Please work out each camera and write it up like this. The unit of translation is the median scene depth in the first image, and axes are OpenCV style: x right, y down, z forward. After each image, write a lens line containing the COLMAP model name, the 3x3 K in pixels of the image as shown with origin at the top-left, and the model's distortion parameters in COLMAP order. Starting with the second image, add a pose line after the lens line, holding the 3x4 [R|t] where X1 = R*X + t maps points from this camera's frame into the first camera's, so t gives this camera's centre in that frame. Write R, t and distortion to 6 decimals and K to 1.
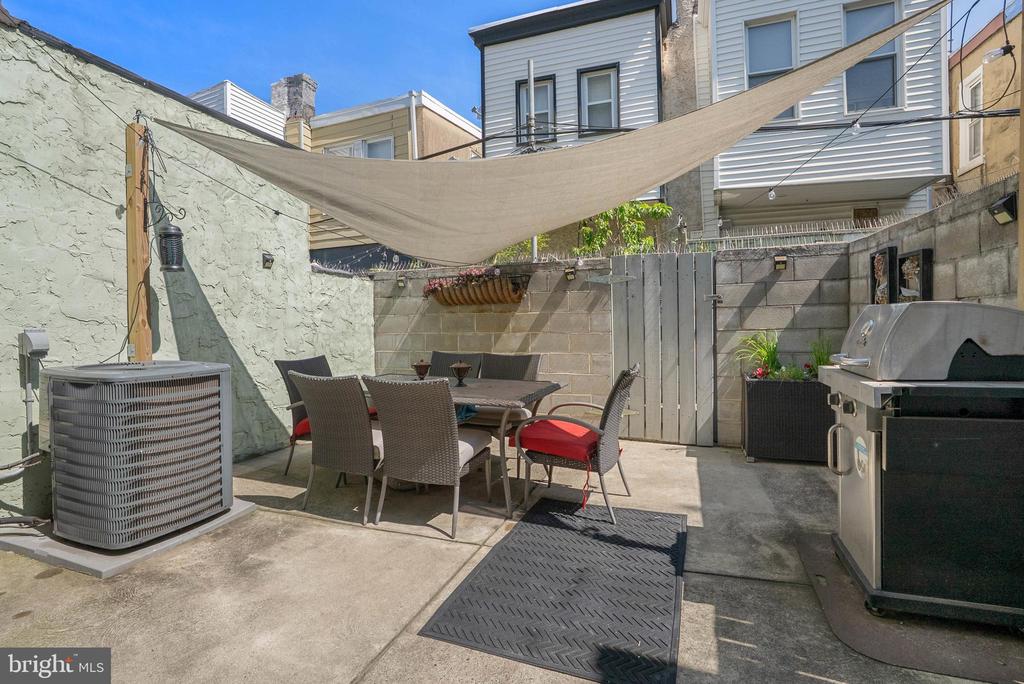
lens RADIAL K [[475.6, 0, 526.9], [0, 475.6, 321.4], [0, 0, 1]] dist [-0.064348, 0.020044]
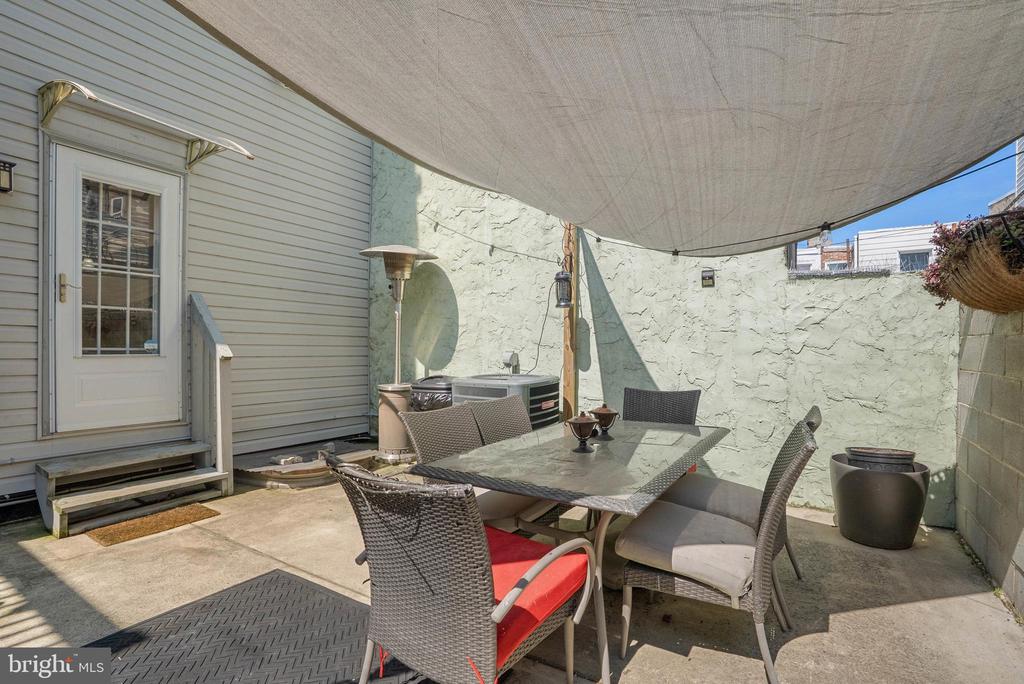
lens RADIAL K [[487.3, 0, 512.7], [0, 487.3, 352.3], [0, 0, 1]] dist [-0.063277, 0.021173]
pose [[-0.209543, 0.007619, -0.977770, 0.441722], [-0.005769, 0.999943, 0.009028, 0.005304], [0.977782, 0.007533, -0.209487, 0.873832]]
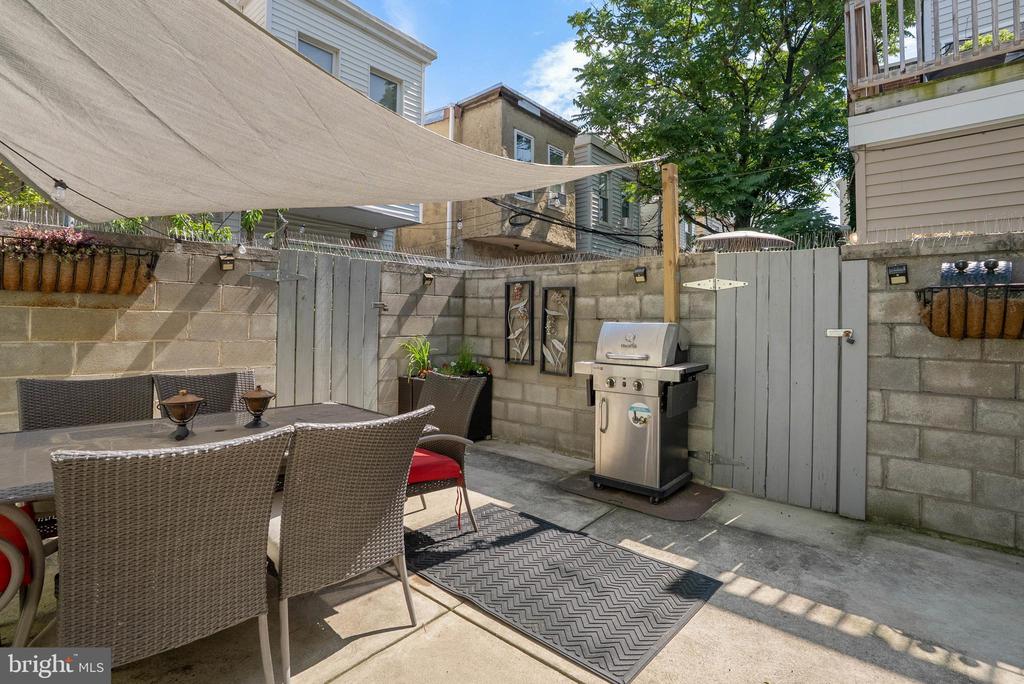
lens RADIAL K [[471.2, 0, 509.5], [0, 471.2, 309.6], [0, 0, 1]] dist [-0.060157, 0.018946]
pose [[0.396556, 0.046271, 0.916844, -0.510745], [-0.018502, 0.998929, -0.042411, -0.002590], [-0.917824, -0.000145, 0.396987, 0.378548]]
